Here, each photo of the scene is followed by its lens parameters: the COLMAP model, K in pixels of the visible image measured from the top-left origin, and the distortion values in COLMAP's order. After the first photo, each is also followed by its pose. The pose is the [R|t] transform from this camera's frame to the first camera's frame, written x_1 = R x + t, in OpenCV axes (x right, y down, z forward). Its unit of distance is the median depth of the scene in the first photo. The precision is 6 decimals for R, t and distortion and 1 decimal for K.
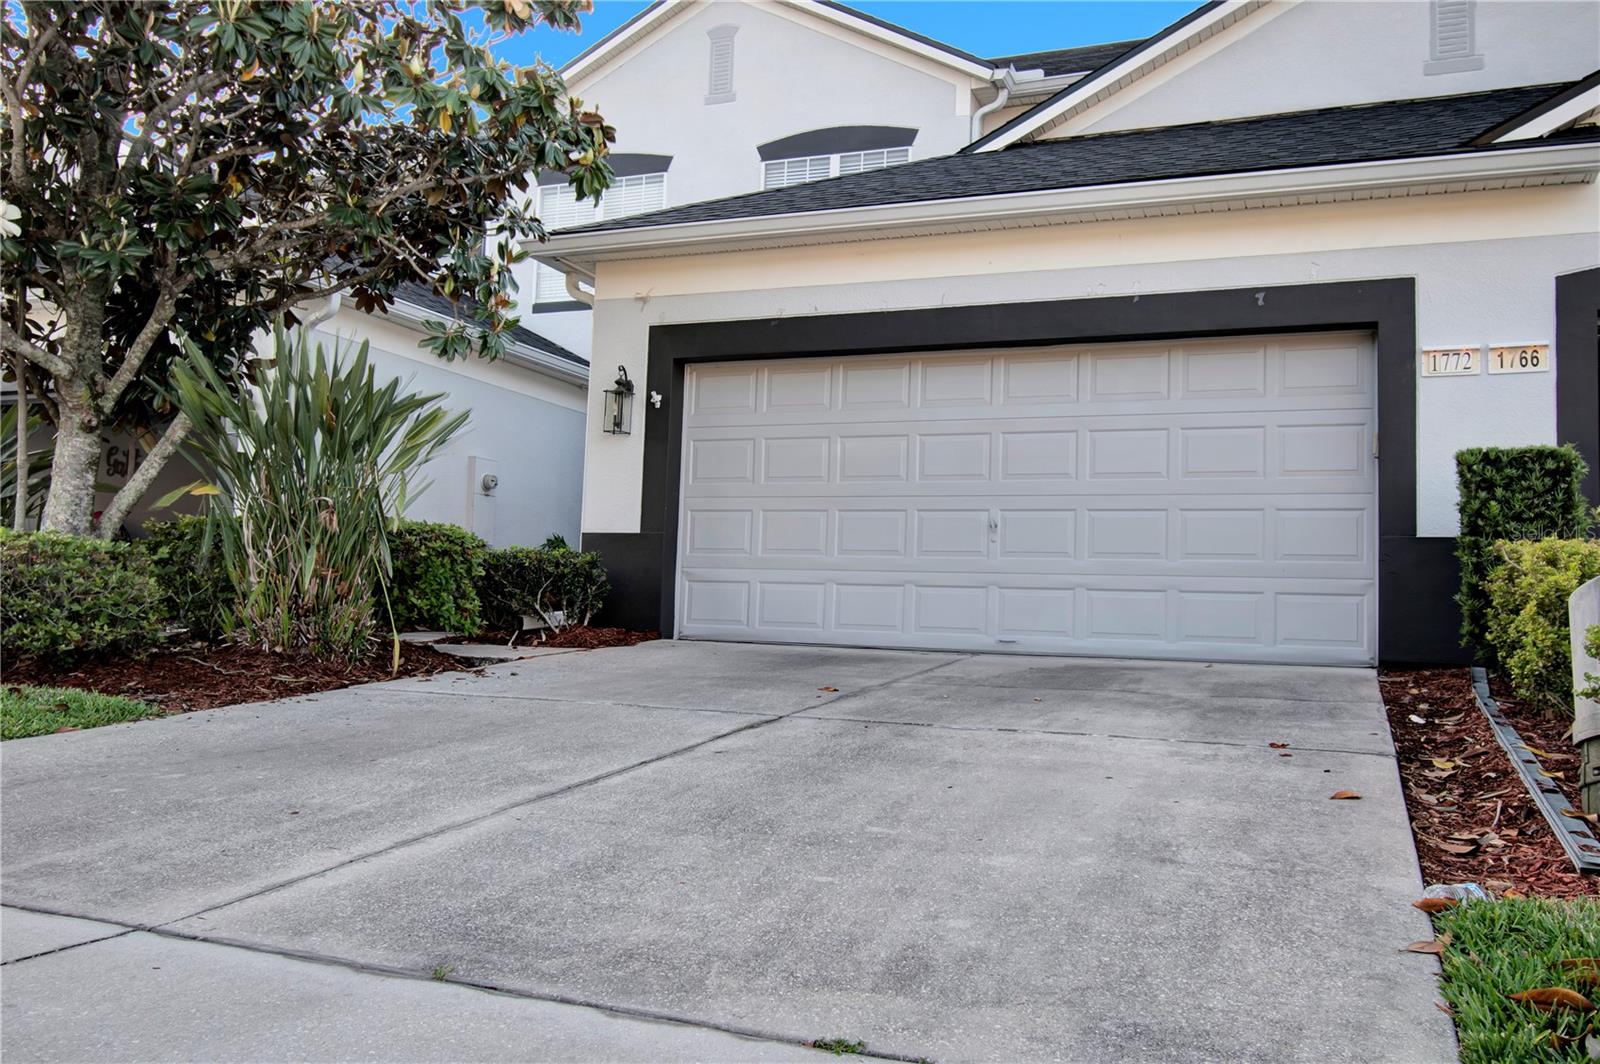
lens RADIAL K [[1385.8, 0, 755.8], [0, 1385.8, 532.7], [0, 0, 1]] dist [-0.000699, -0.010852]
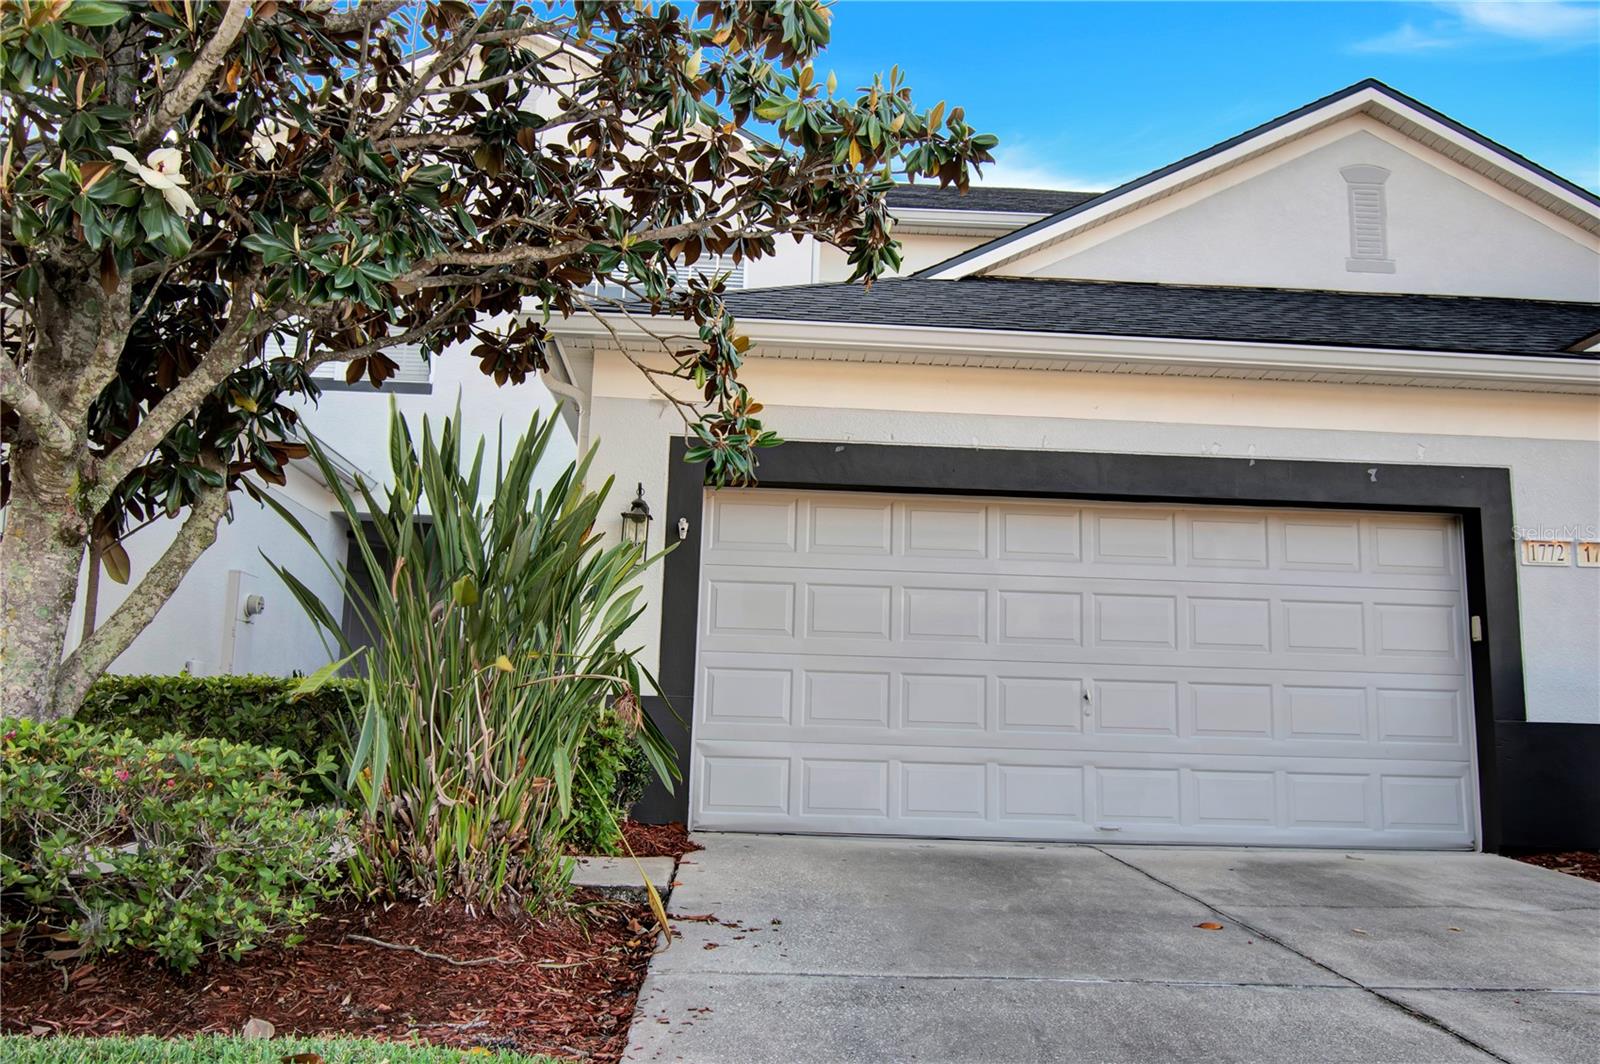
lens RADIAL K [[1375.0, 0, 757.7], [0, 1375.0, 522.4], [0, 0, 1]] dist [-0.006163, -0.012282]
pose [[0.893985, 0.063914, 0.443514, -0.459946], [-0.027194, 0.995690, -0.088673, -0.036198], [-0.447270, 0.067211, 0.891870, 0.323829]]
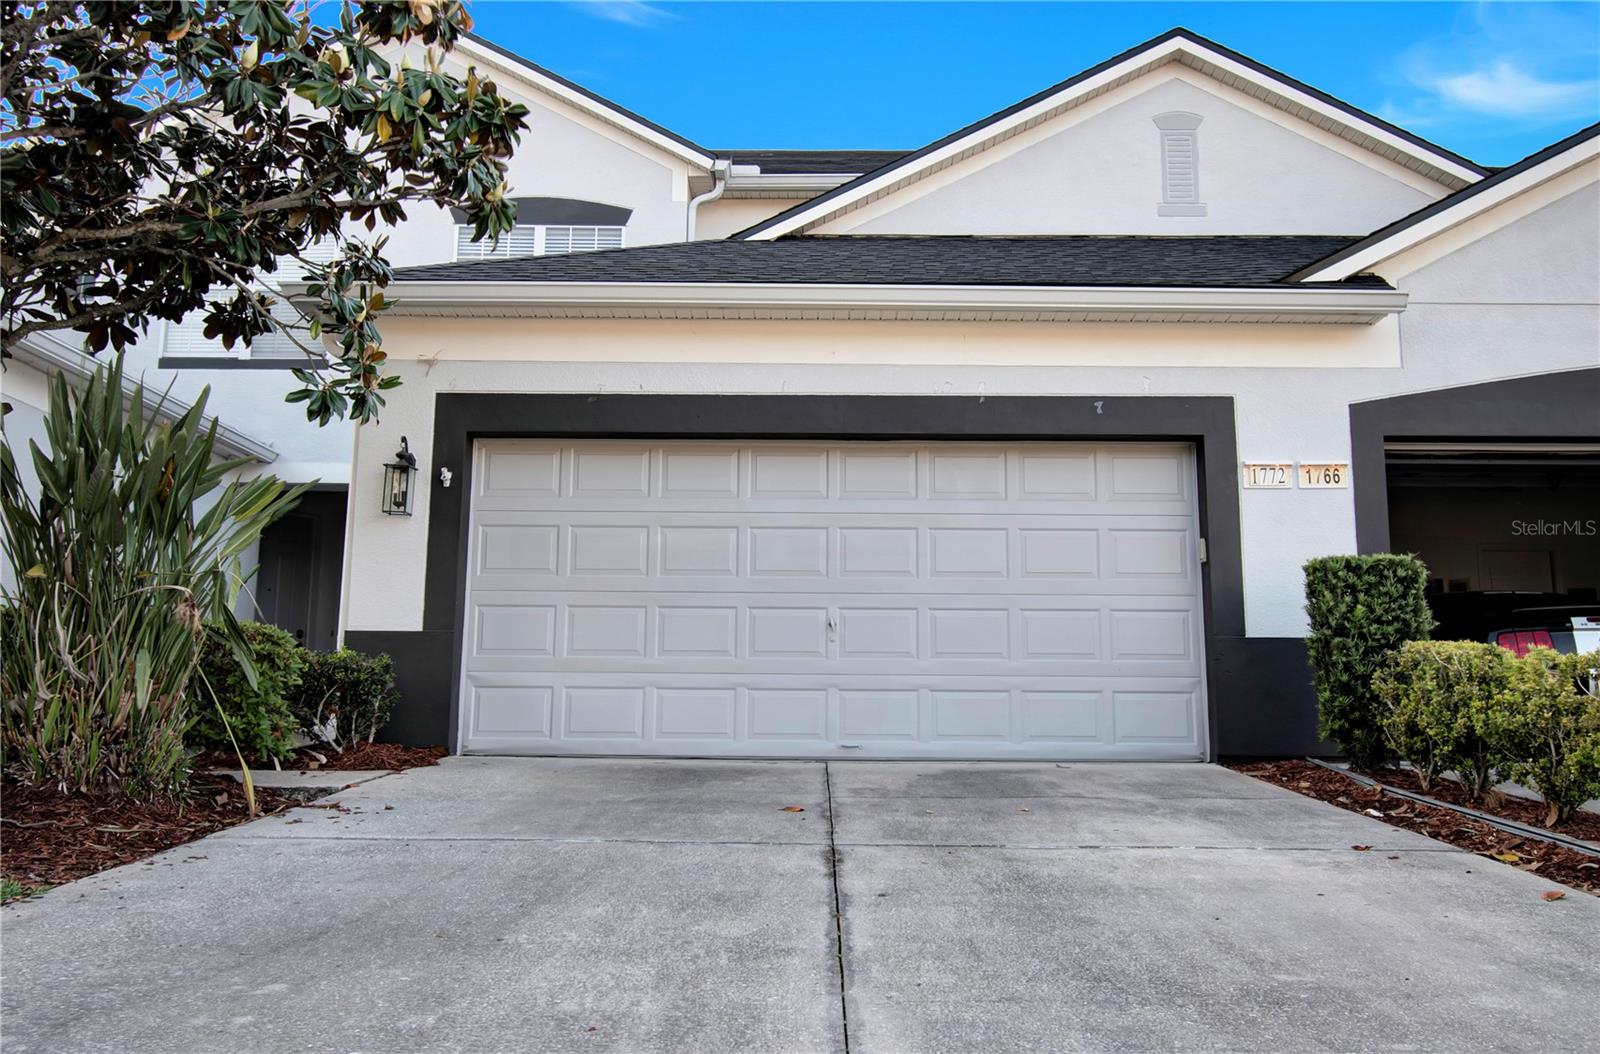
lens RADIAL K [[1402.5, 0, 794.2], [0, 1402.5, 506.9], [0, 0, 1]] dist [0.001873, -0.015570]
pose [[0.919519, 0.036294, 0.391366, -0.256055], [-0.002773, 0.996302, -0.085877, -0.003074], [-0.393036, 0.077881, 0.916219, 0.129249]]
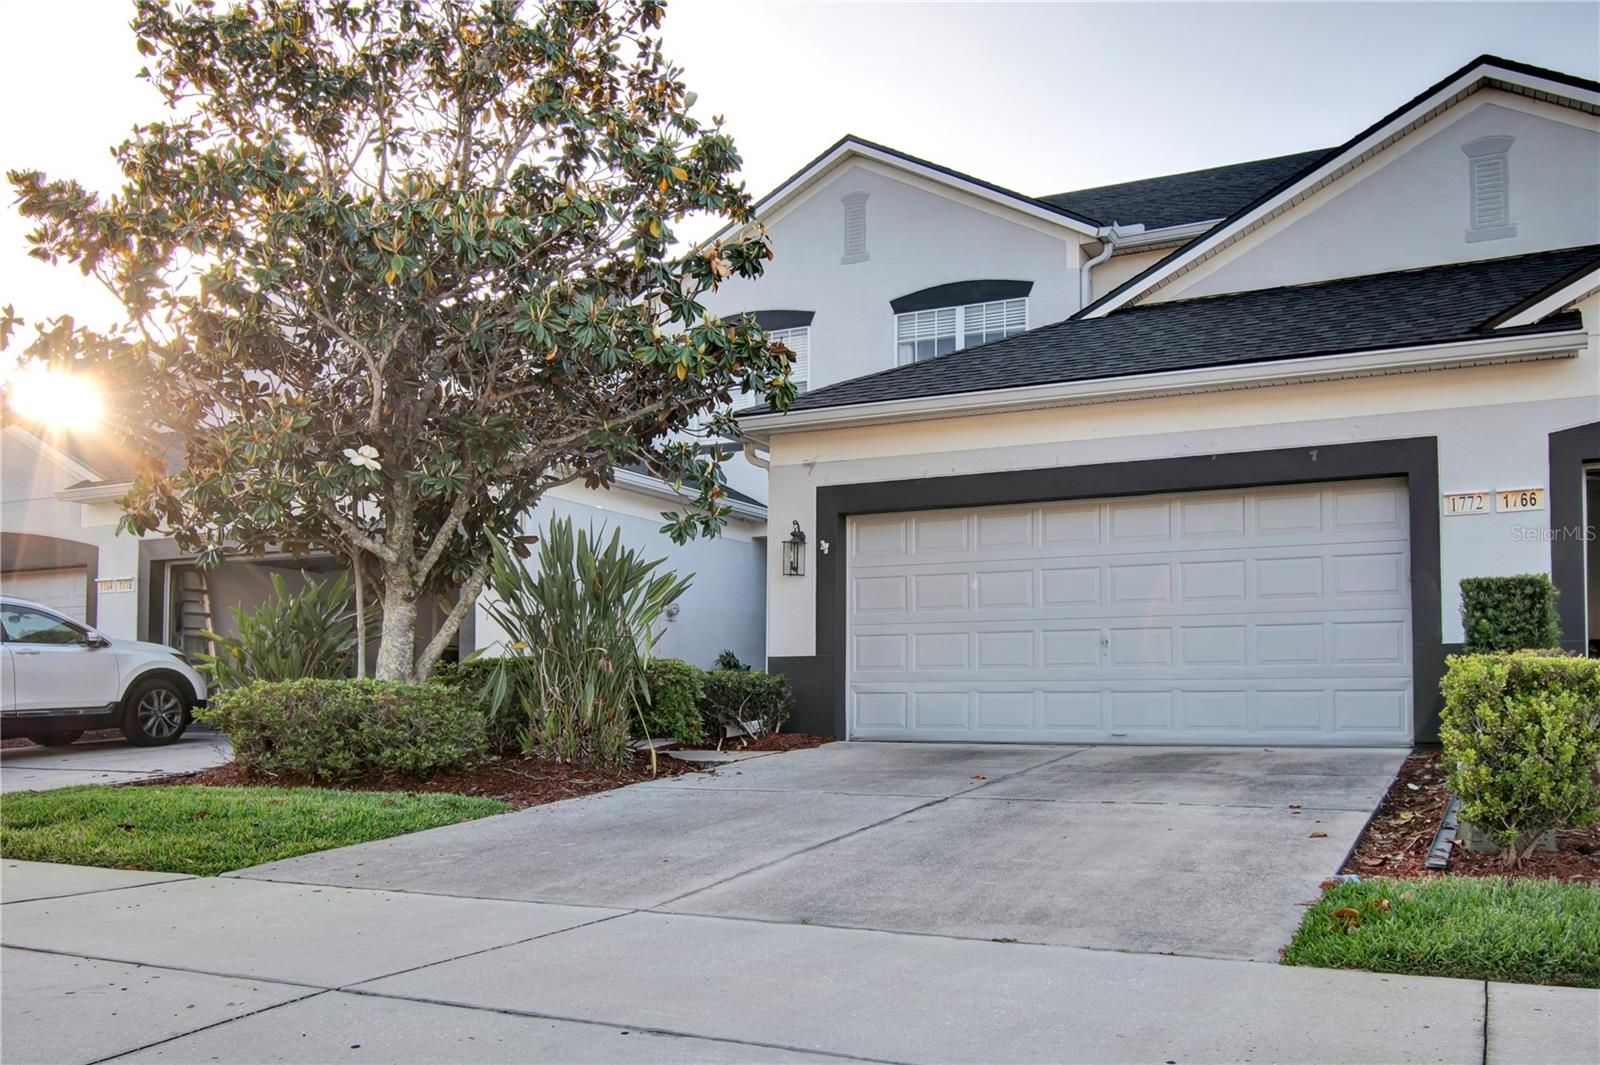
lens RADIAL K [[1457.9, 0, 761.9], [0, 1457.9, 657.6], [0, 0, 1]] dist [0.003968, -0.002285]
pose [[0.996109, -0.036710, -0.080120, -0.032643], [0.038903, 0.998905, 0.025990, -0.040329], [0.079079, -0.029006, 0.996446, -0.354003]]
